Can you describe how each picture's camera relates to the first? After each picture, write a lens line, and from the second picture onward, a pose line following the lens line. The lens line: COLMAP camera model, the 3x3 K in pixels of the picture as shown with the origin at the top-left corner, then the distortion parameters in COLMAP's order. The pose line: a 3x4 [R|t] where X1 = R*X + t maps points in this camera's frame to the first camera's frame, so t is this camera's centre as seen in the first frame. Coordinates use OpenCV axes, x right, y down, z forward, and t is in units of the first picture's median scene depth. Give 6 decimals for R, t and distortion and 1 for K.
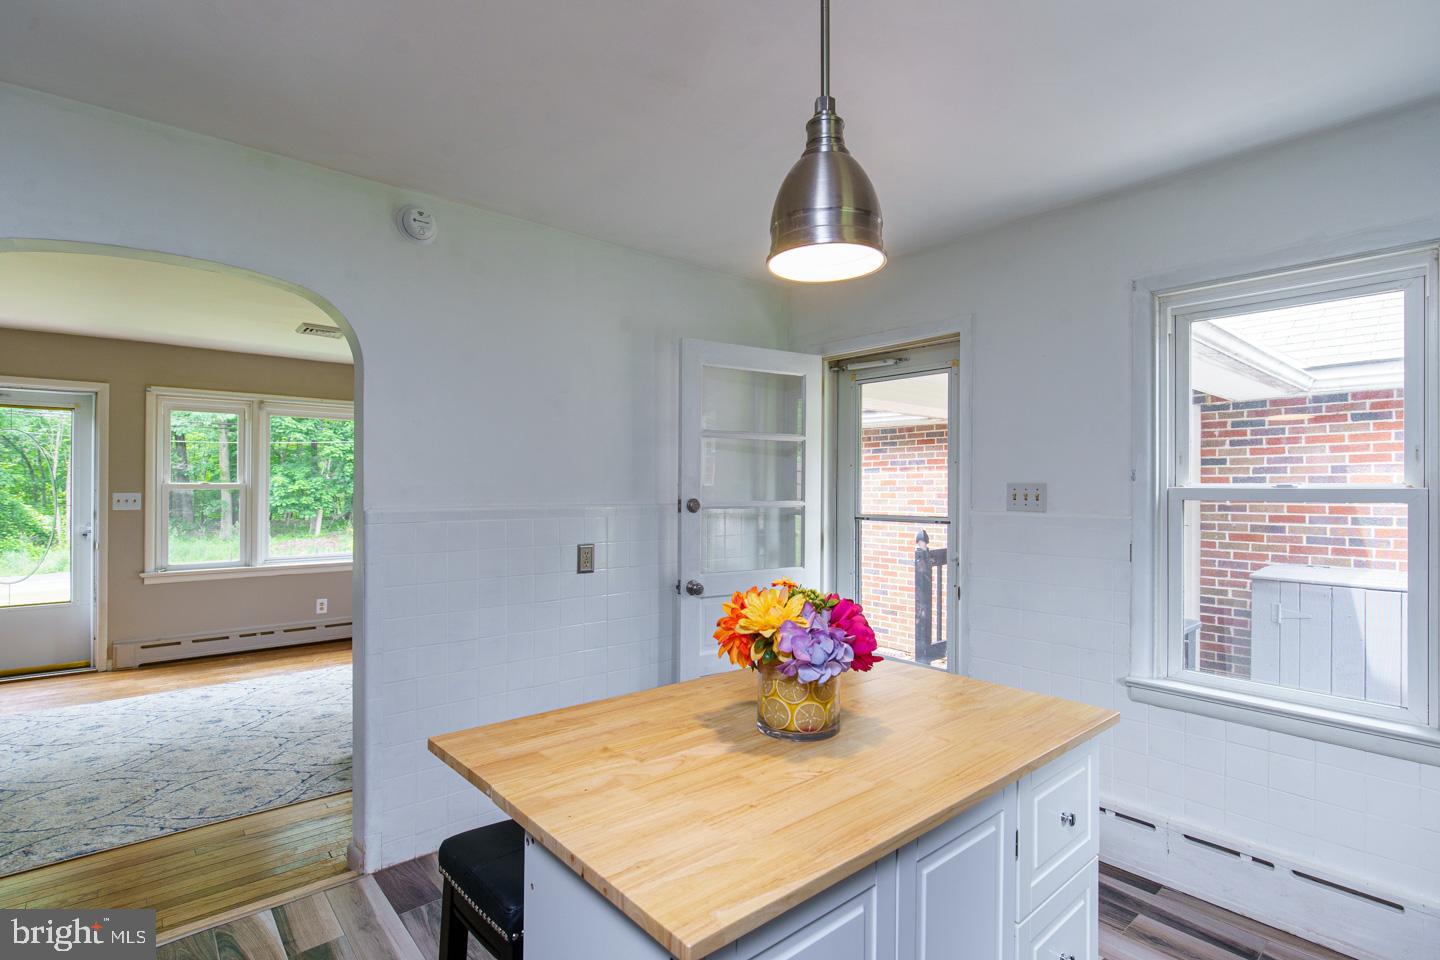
lens RADIAL K [[705.1, 0, 727.0], [0, 705.1, 480.9], [0, 0, 1]] dist [-0.001532, -0.000990]
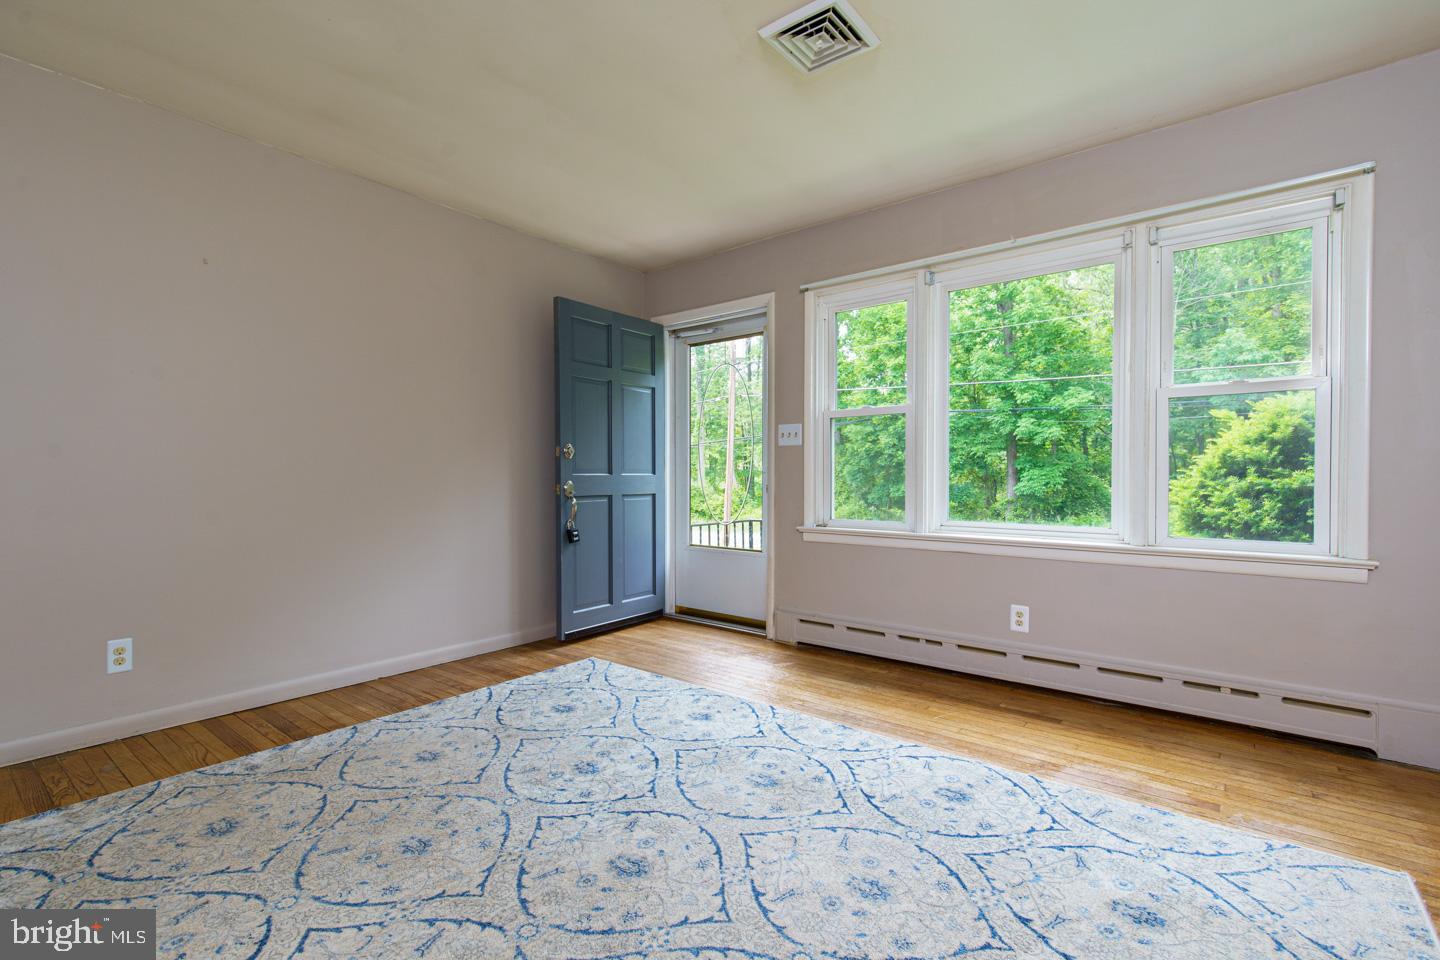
lens RADIAL K [[650.8, 0, 720.0], [0, 650.8, 483.3], [0, 0, 1]] dist [0.005984, 0.000279]
pose [[0.180854, 0.006193, -0.983490, -0.119739], [0.005873, 0.999956, 0.007376, 0.067927], [0.983492, -0.007110, 0.180810, 0.681906]]
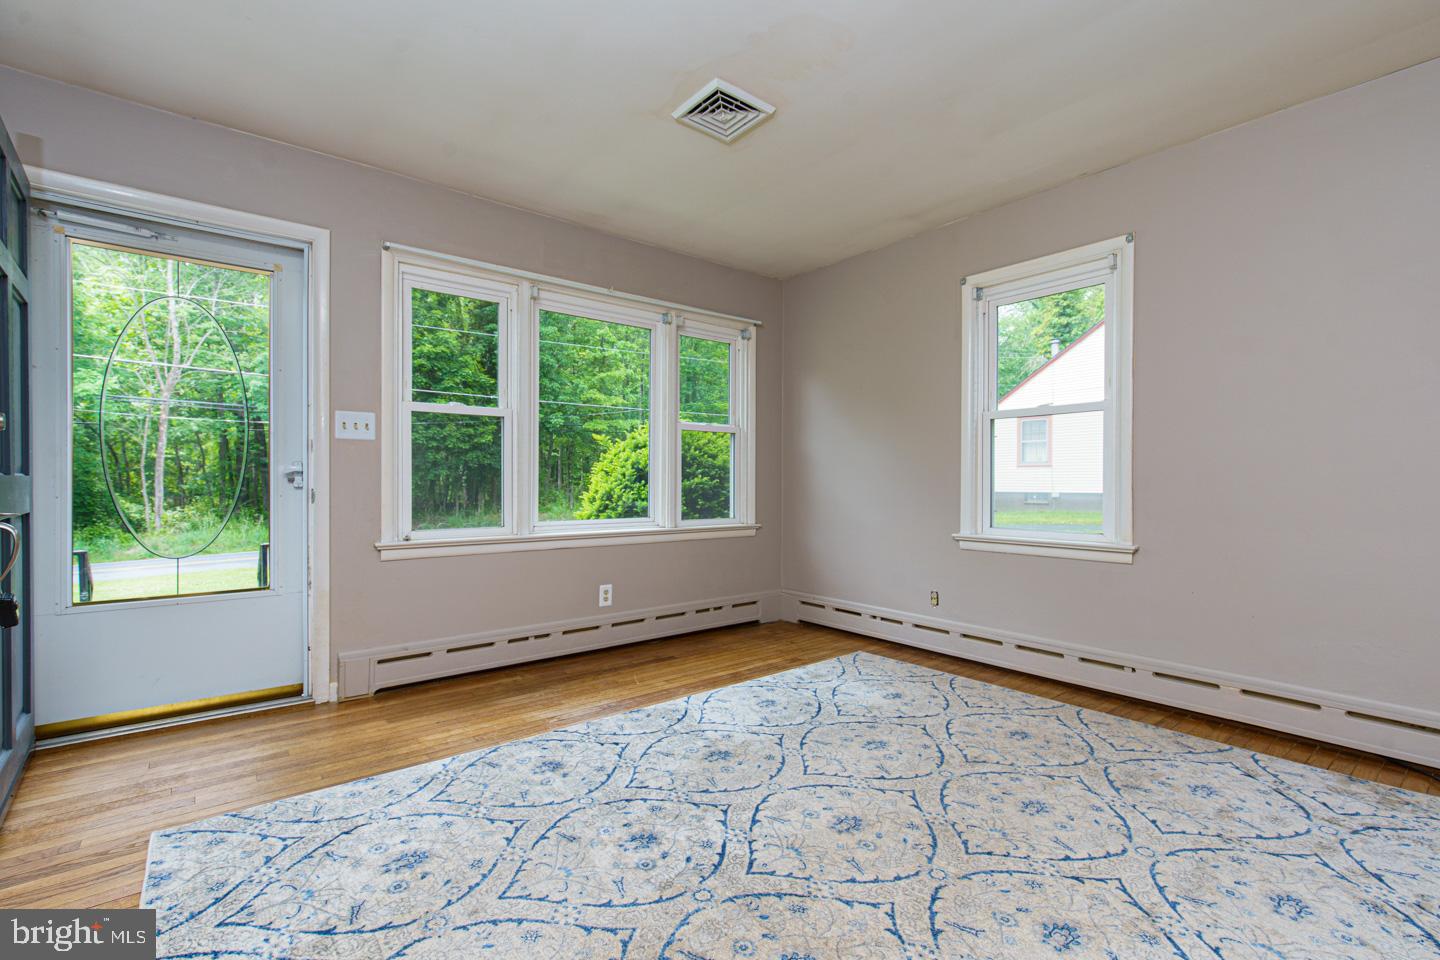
lens RADIAL K [[650.8, 0, 718.8], [0, 650.8, 484.7], [0, 0, 1]] dist [0.005984, 0.000279]
pose [[0.999547, -0.001950, -0.030023, -0.448713], [0.002296, 0.999931, 0.011490, 0.064869], [0.029999, -0.011554, 0.999483, 0.380400]]
